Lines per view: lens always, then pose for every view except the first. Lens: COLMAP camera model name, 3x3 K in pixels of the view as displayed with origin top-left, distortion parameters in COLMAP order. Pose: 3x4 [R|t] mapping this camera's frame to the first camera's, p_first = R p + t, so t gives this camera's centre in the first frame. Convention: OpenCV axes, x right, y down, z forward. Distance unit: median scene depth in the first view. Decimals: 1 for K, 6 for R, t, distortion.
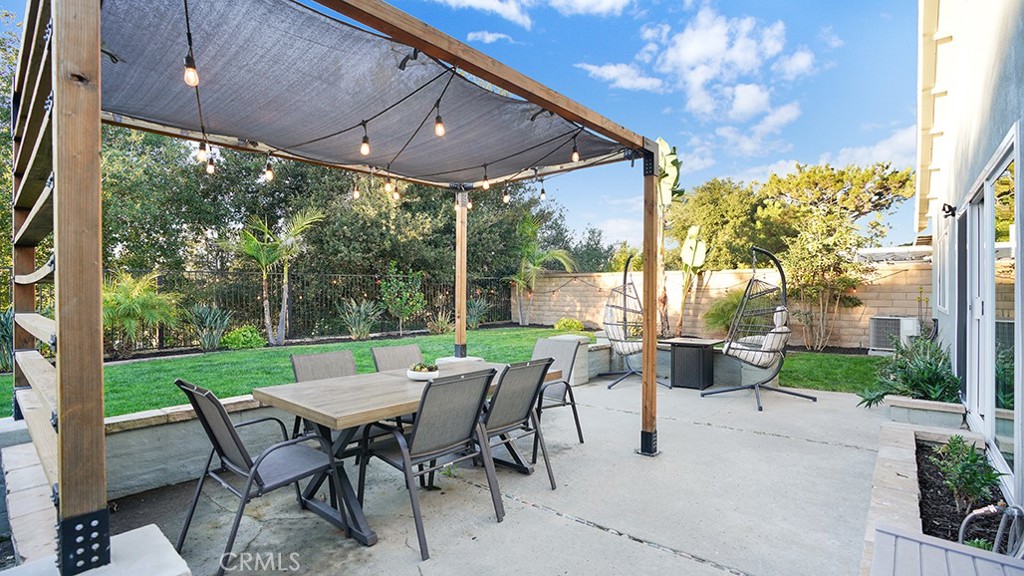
lens RADIAL K [[477.3, 0, 512.0], [0, 477.3, 288.0], [0, 0, 1]] dist [-0.062589, 0.032626]
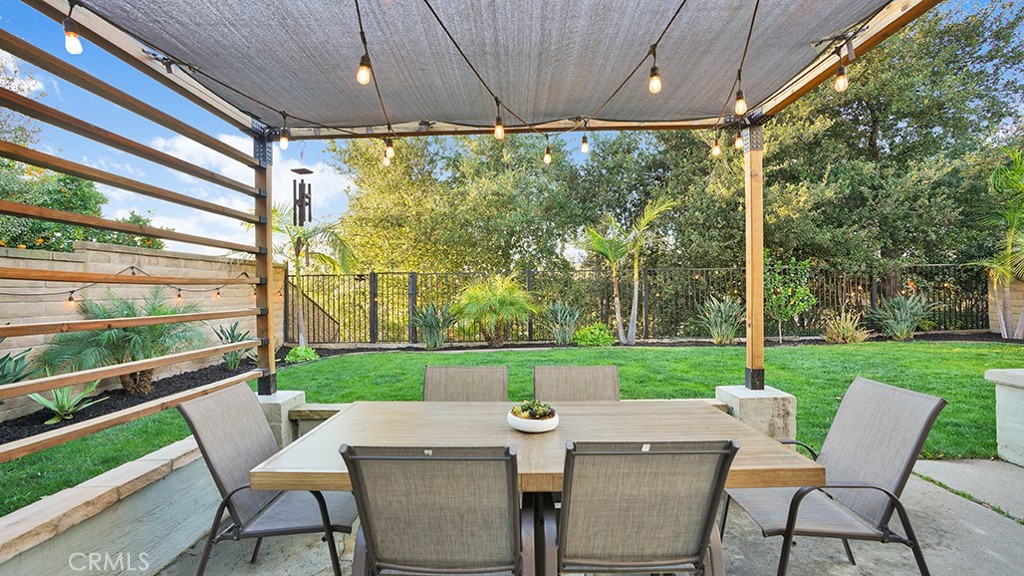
lens RADIAL K [[477.0, 0, 512.0], [0, 477.0, 288.0], [0, 0, 1]] dist [-0.077261, 0.032442]
pose [[0.643127, -0.012520, -0.765657, 0.090956], [0.017156, 0.999851, -0.001940, 0.004240], [0.765567, -0.011888, 0.643246, 0.202086]]
